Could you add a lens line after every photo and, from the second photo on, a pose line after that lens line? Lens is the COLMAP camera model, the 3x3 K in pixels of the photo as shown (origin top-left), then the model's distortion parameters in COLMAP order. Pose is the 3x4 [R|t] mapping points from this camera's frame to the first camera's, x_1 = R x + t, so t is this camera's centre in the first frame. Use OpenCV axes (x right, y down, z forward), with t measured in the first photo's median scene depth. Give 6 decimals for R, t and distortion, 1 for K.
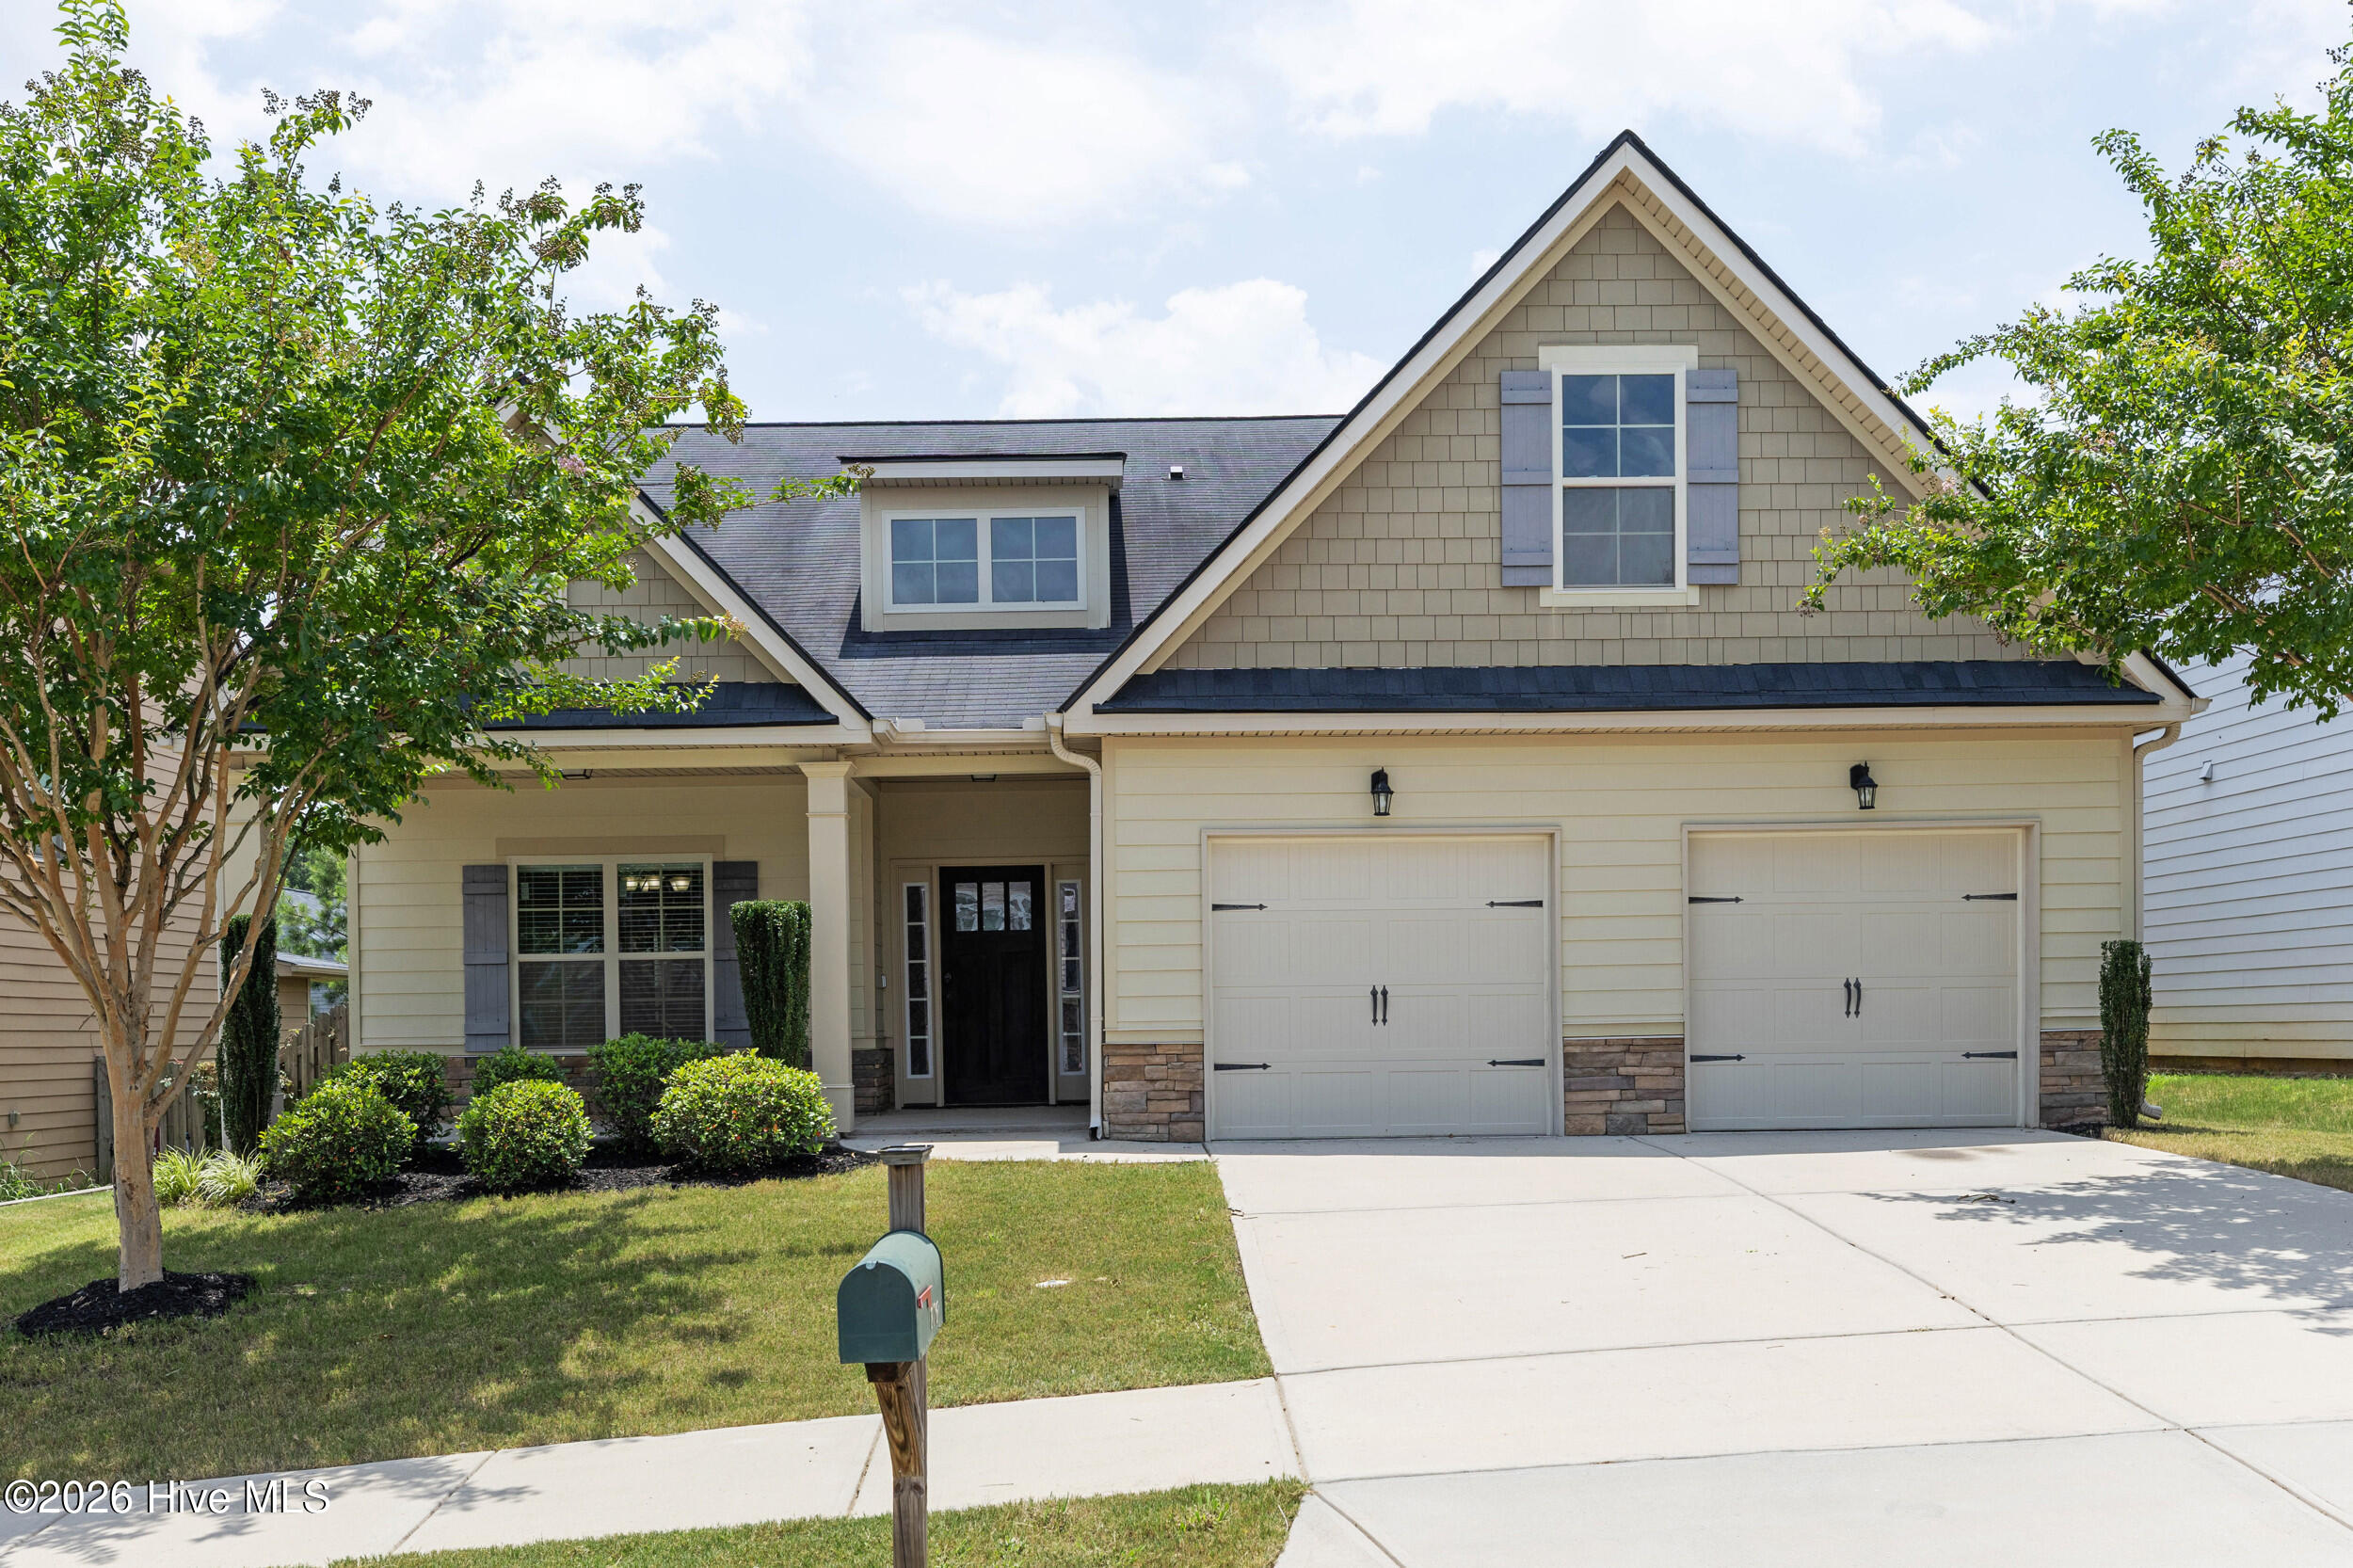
lens RADIAL K [[2221.5, 0, 1174.0], [0, 2221.5, 1033.1], [0, 0, 1]] dist [0.012565, 0.000486]
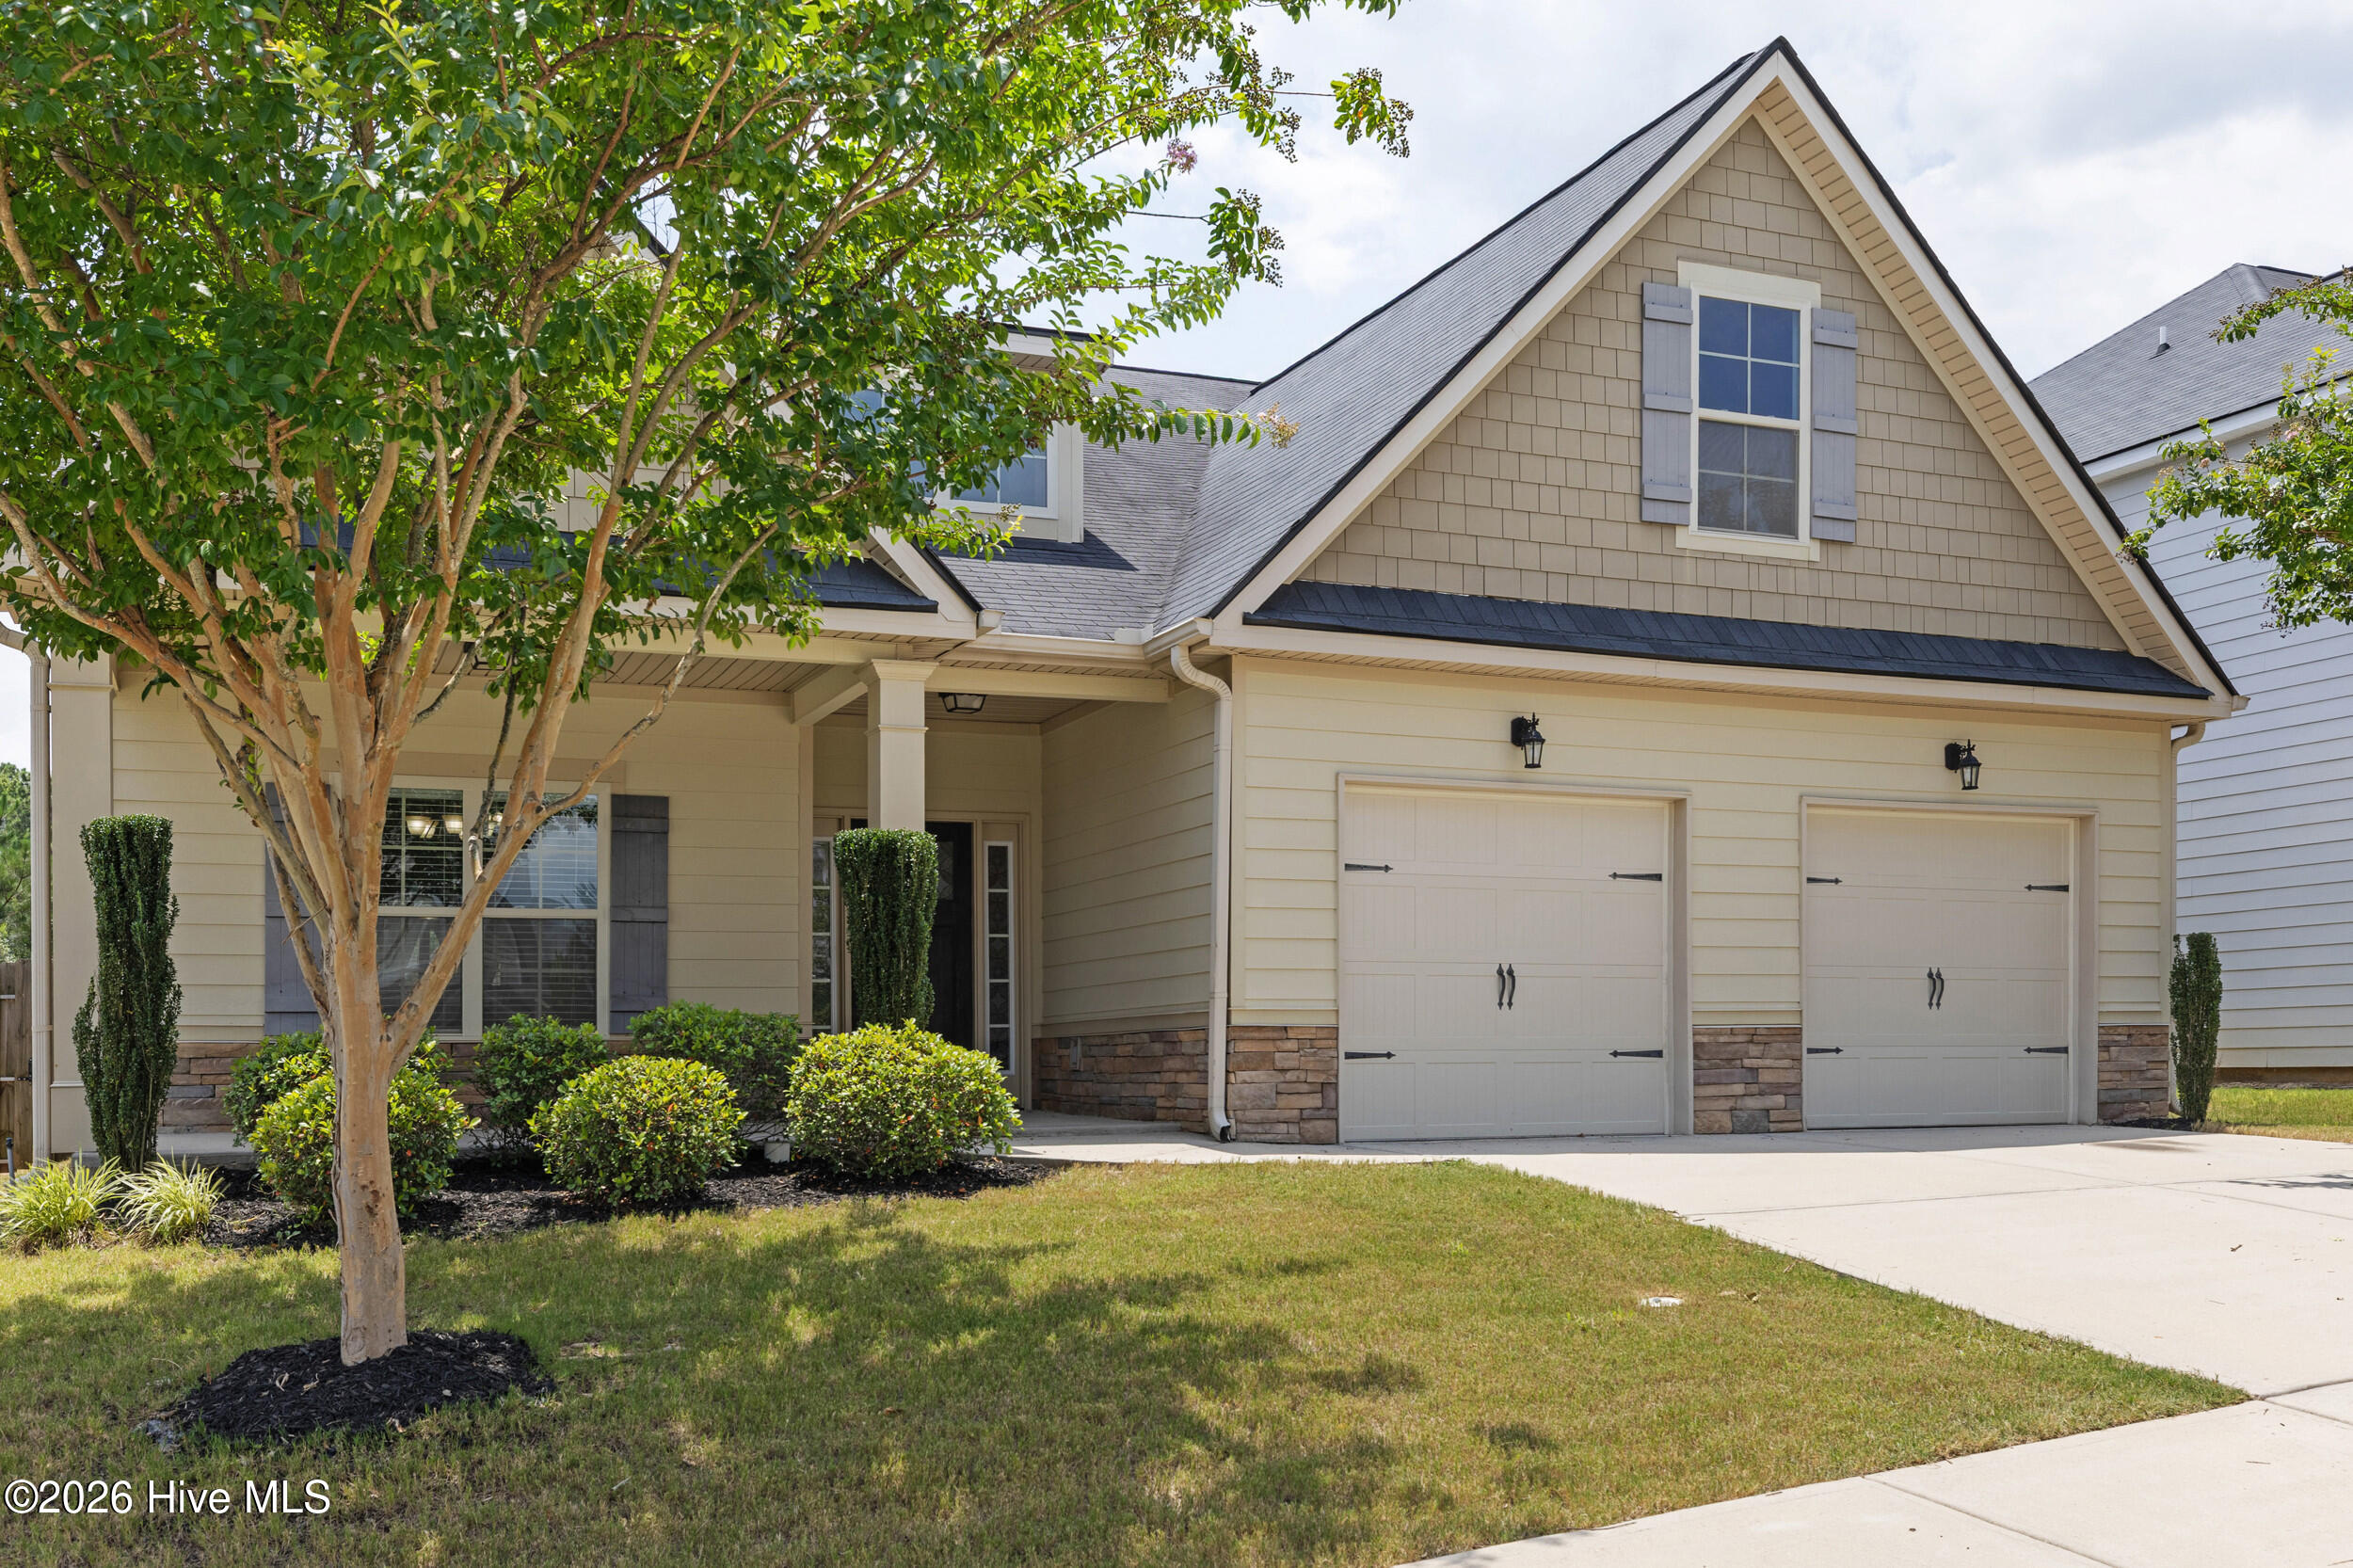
lens RADIAL K [[2221.5, 0, 1174.0], [0, 2221.5, 1033.1], [0, 0, 1]] dist [0.012565, 0.000486]
pose [[0.930915, 0.011662, 0.365050, -0.351421], [-0.003678, 0.999739, -0.022556, 0.026312], [-0.365218, 0.019655, 0.930714, 0.238204]]
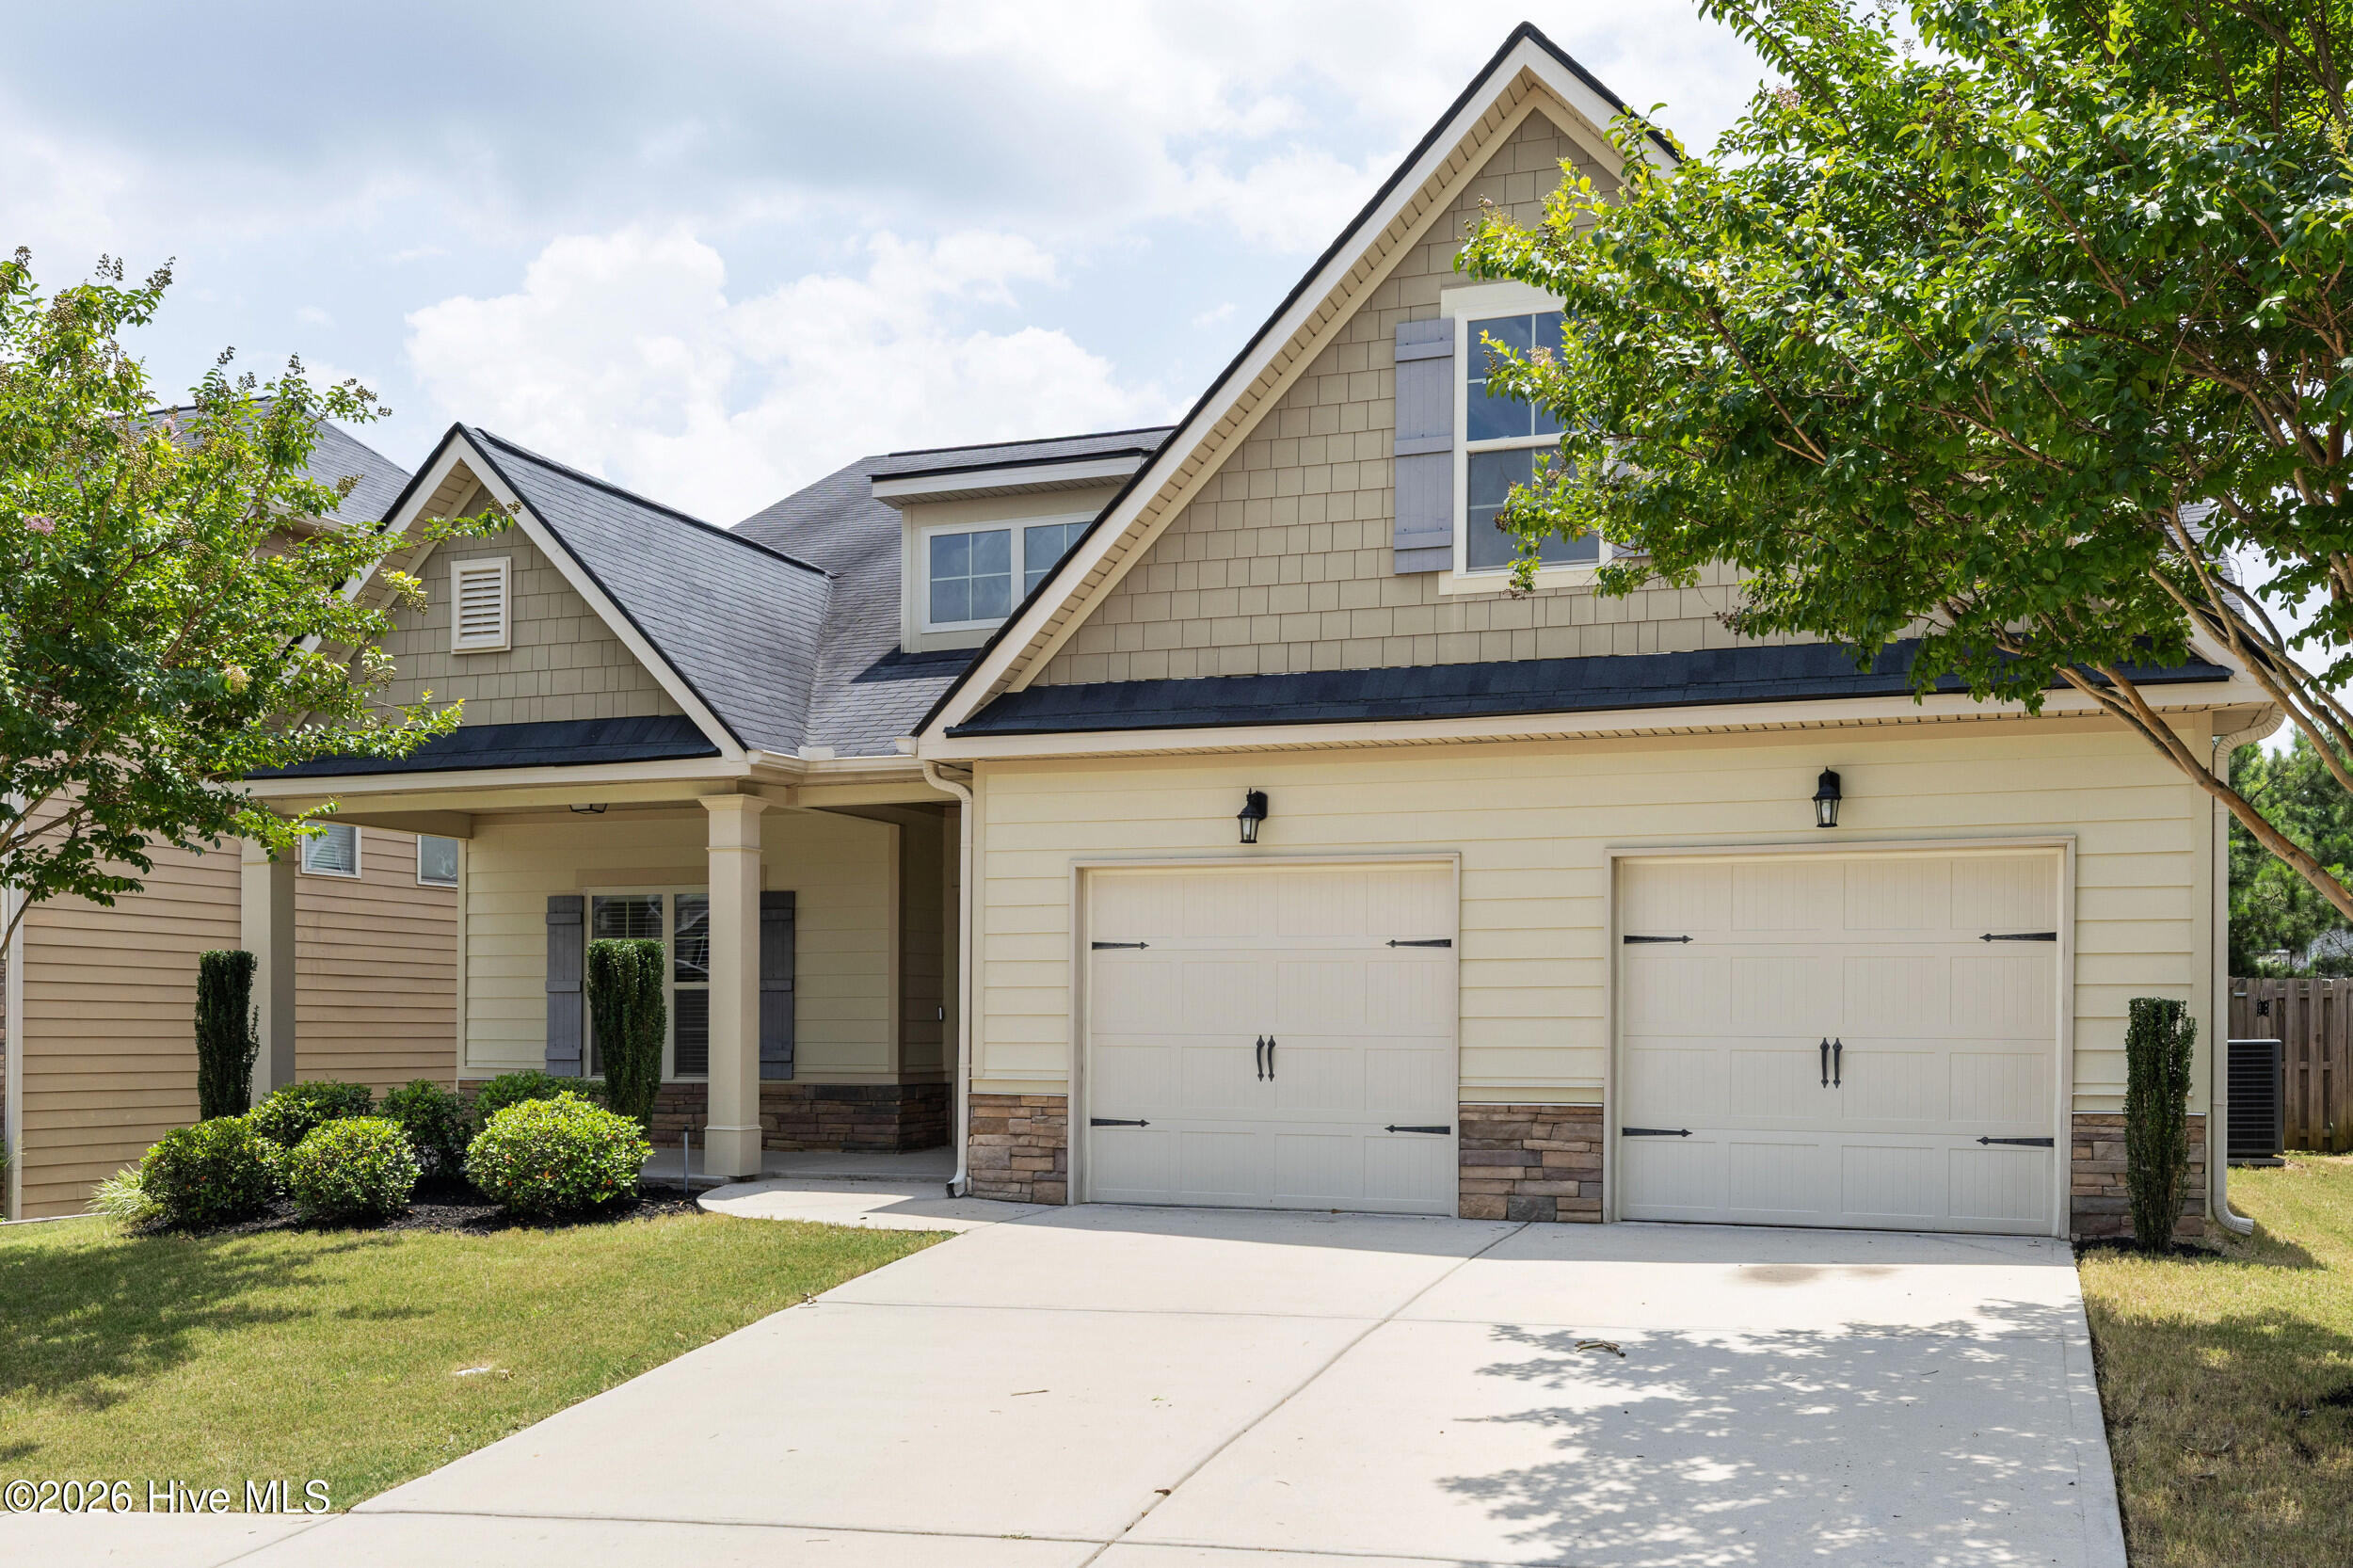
lens RADIAL K [[2223.1, 0, 1180.6], [0, 2223.1, 1002.8], [0, 0, 1]] dist [0.005869, 0.008612]
pose [[0.923021, 0.015038, -0.384455, 0.403729], [-0.018378, 0.999819, -0.005013, -0.029713], [0.384310, 0.011693, 0.923130, 0.178290]]
